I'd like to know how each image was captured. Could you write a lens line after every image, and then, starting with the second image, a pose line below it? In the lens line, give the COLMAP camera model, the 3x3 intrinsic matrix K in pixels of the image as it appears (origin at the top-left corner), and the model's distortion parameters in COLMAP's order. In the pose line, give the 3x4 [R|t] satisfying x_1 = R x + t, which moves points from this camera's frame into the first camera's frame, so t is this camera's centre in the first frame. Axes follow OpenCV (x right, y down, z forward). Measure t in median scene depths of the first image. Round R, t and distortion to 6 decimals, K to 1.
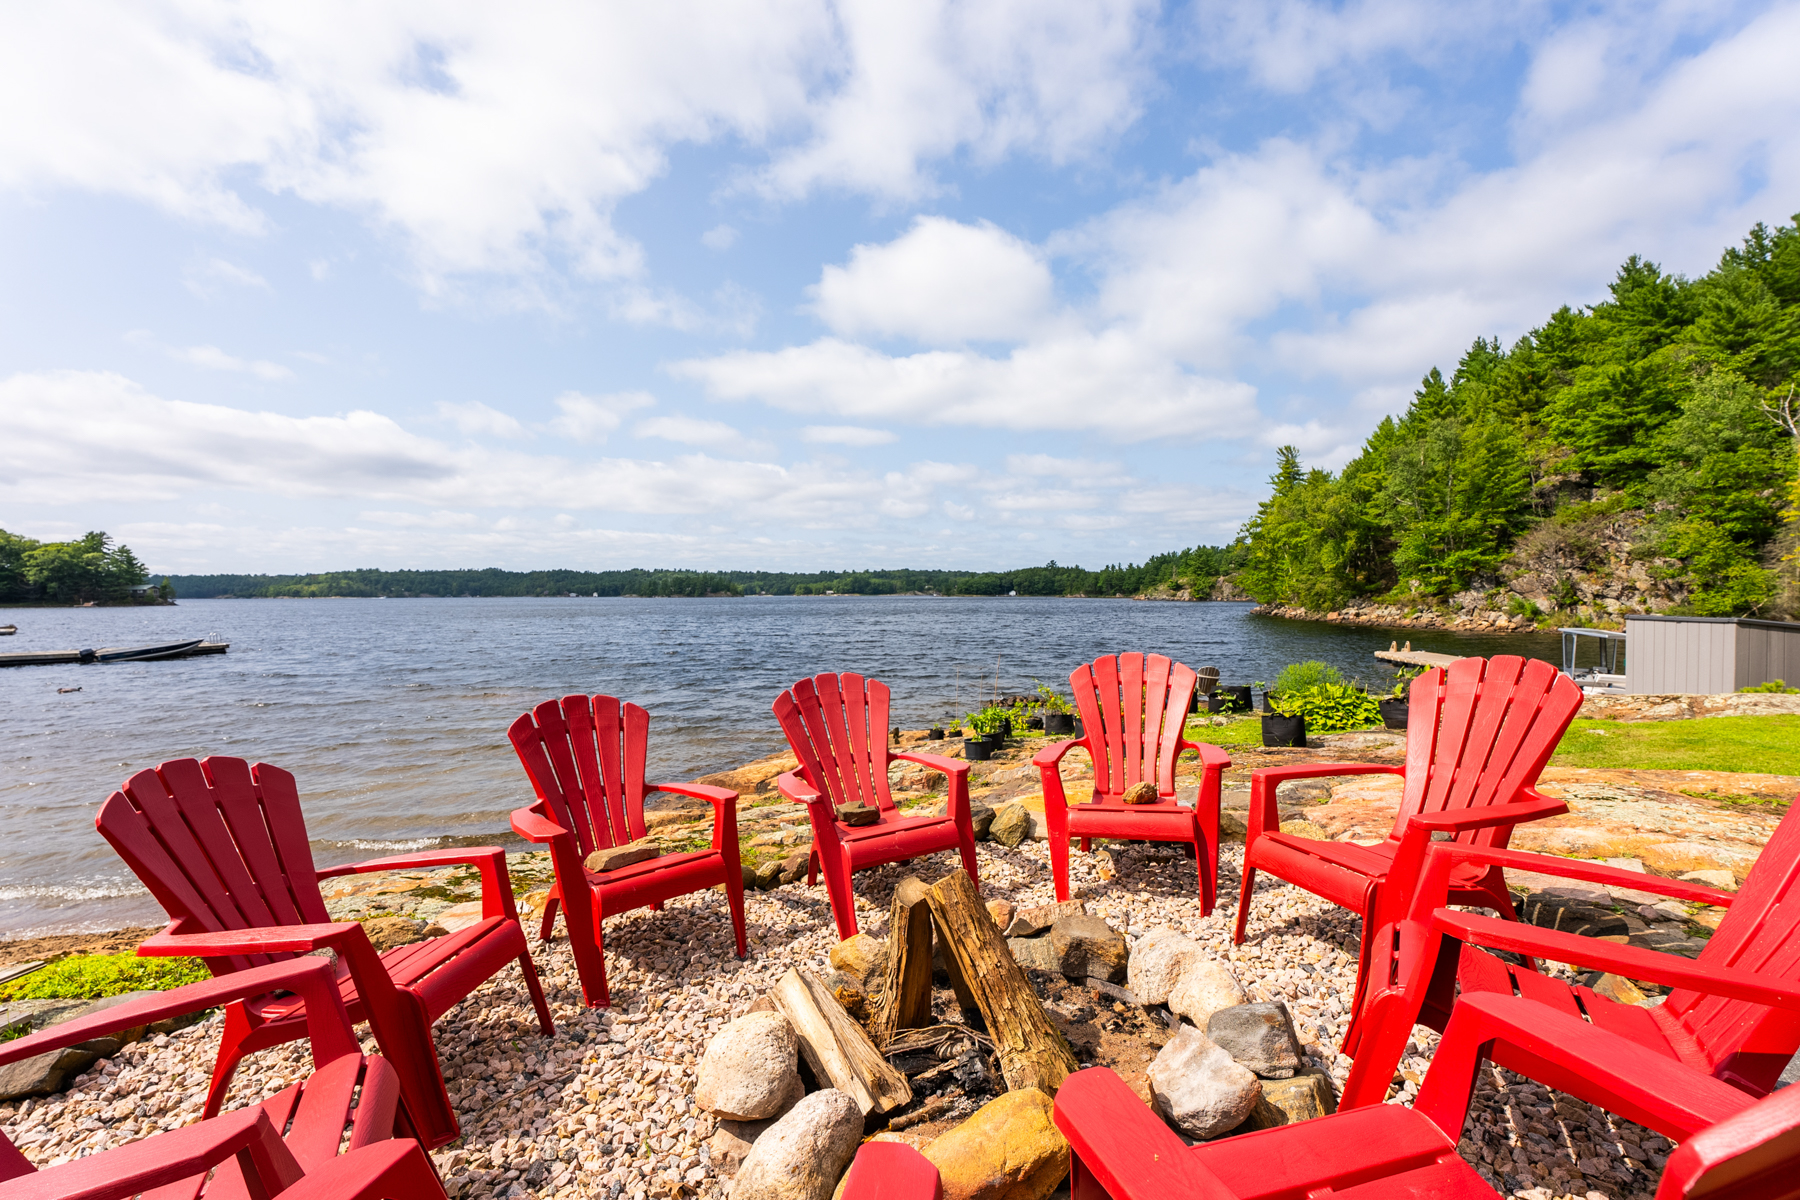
lens RADIAL K [[811.6, 0, 893.9], [0, 811.6, 594.4], [0, 0, 1]] dist [0.010736, -0.002175]
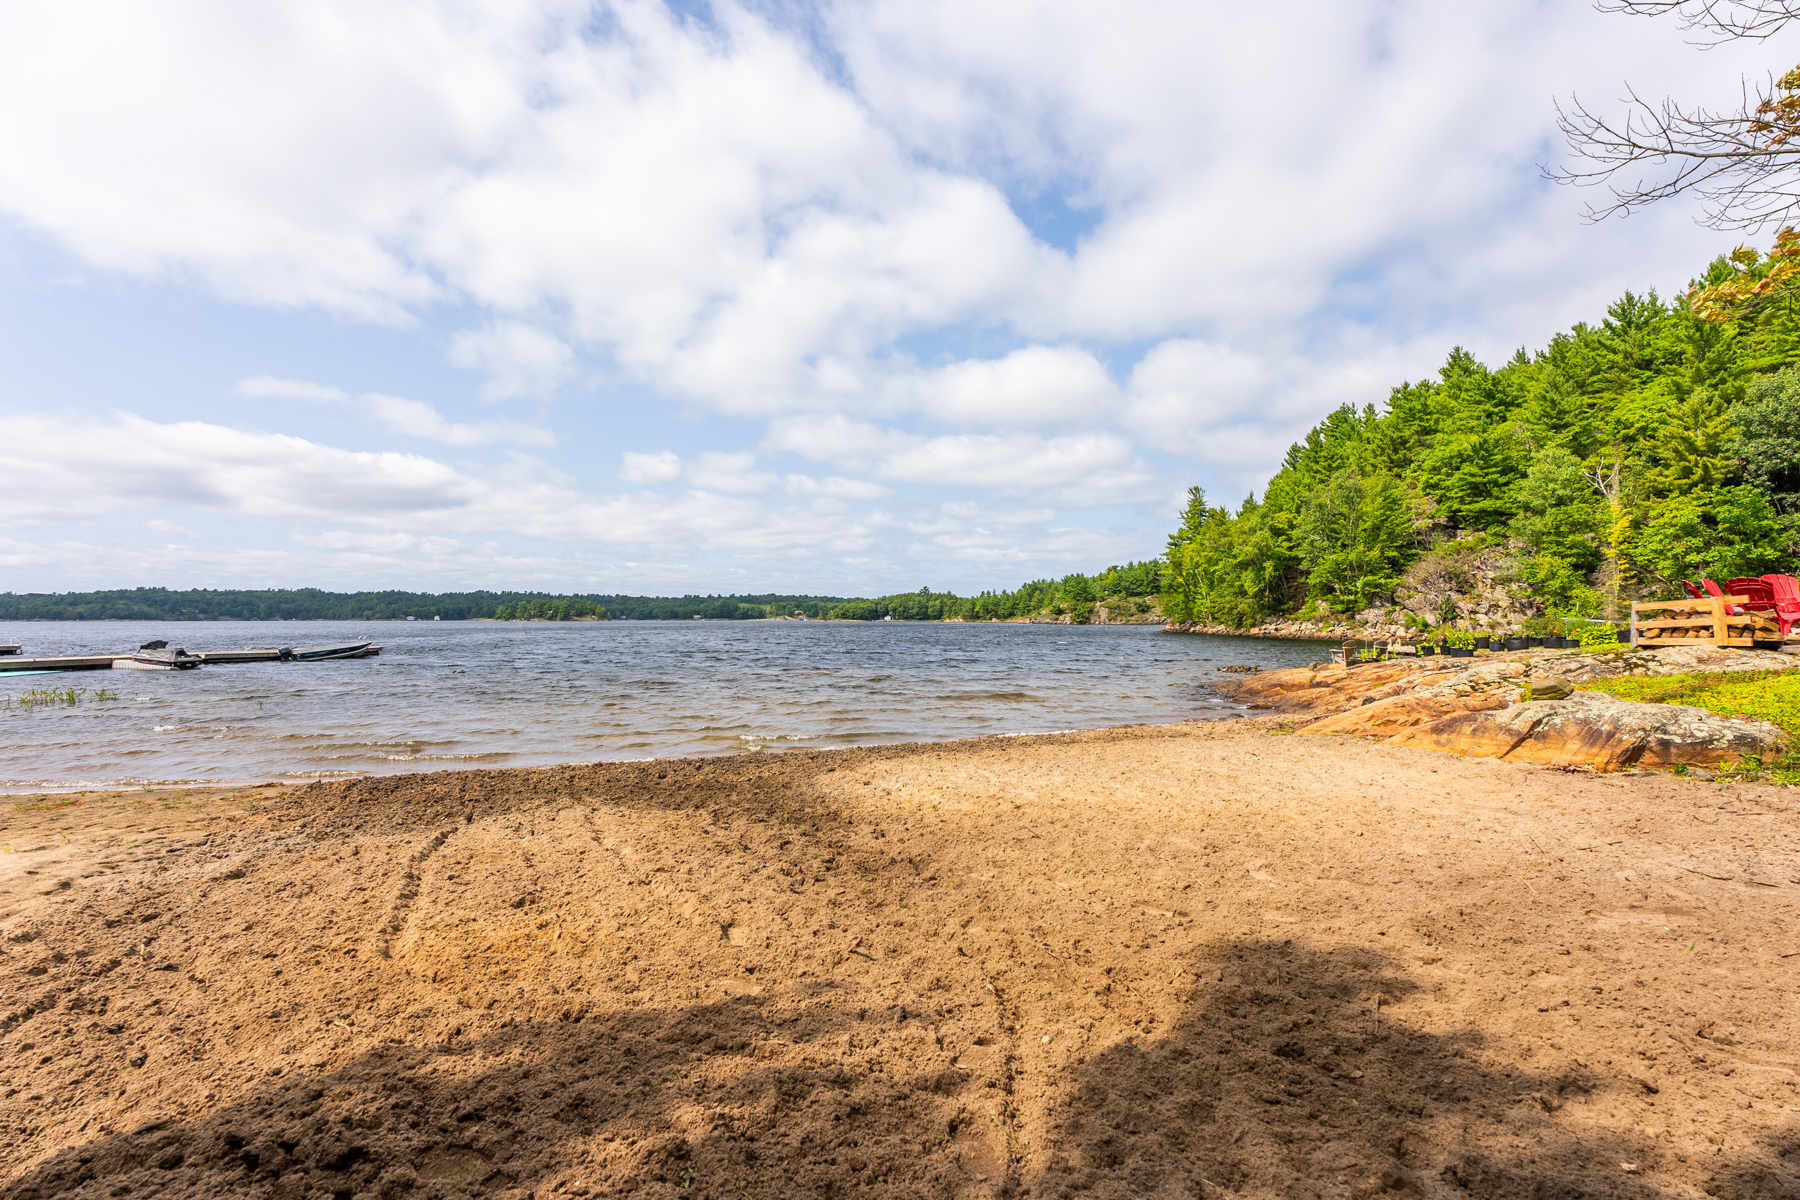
lens RADIAL K [[811.6, 0, 897.1], [0, 811.6, 592.6], [0, 0, 1]] dist [0.010736, -0.002175]
pose [[0.984634, 0.010136, 0.174337, -0.210792], [-0.004215, 0.999403, -0.034296, 0.015190], [-0.174580, 0.033034, 0.984089, -0.095946]]
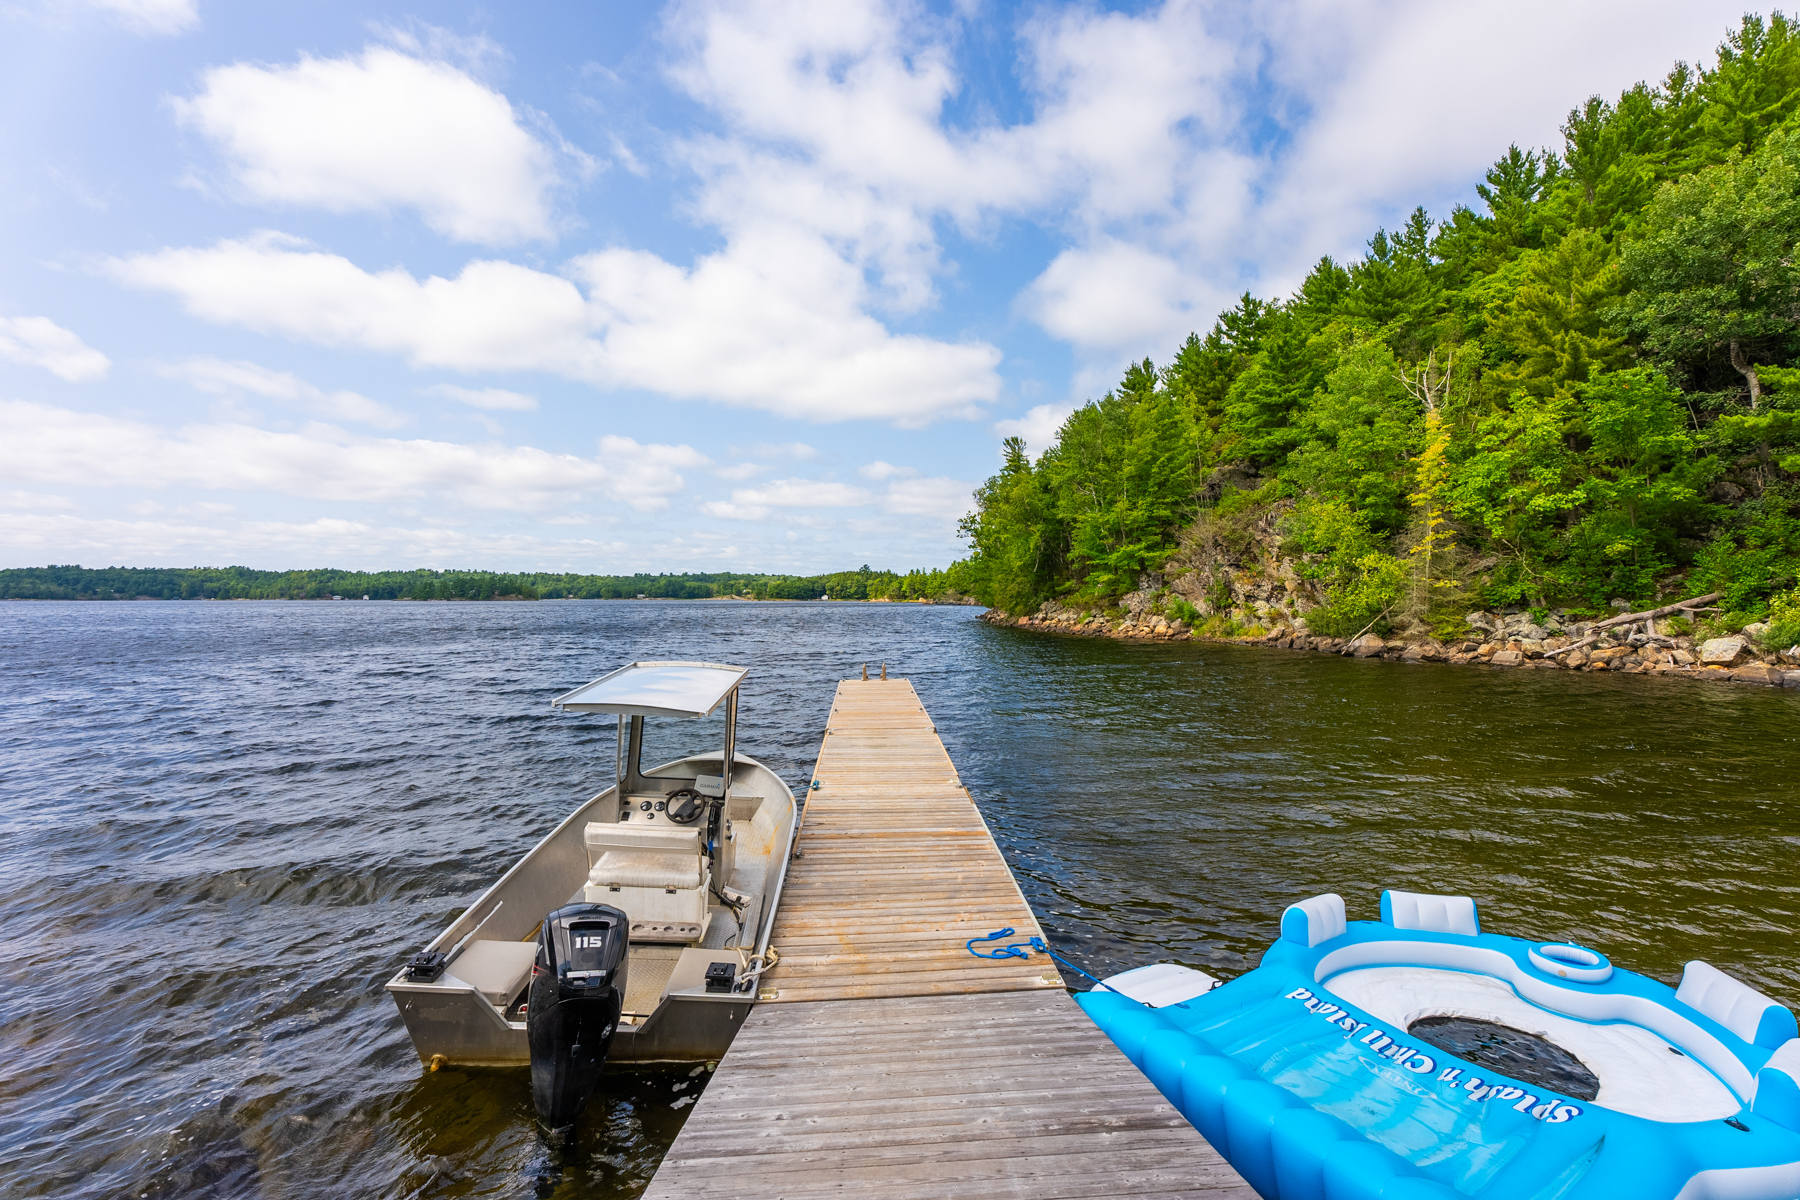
lens RADIAL K [[811.6, 0, 893.2], [0, 811.6, 598.0], [0, 0, 1]] dist [0.010736, -0.002175]
pose [[0.978667, 0.003216, 0.205429, 0.247685], [-0.003002, 0.999995, -0.001354, 0.003787], [-0.205433, 0.000709, 0.978671, 0.184983]]
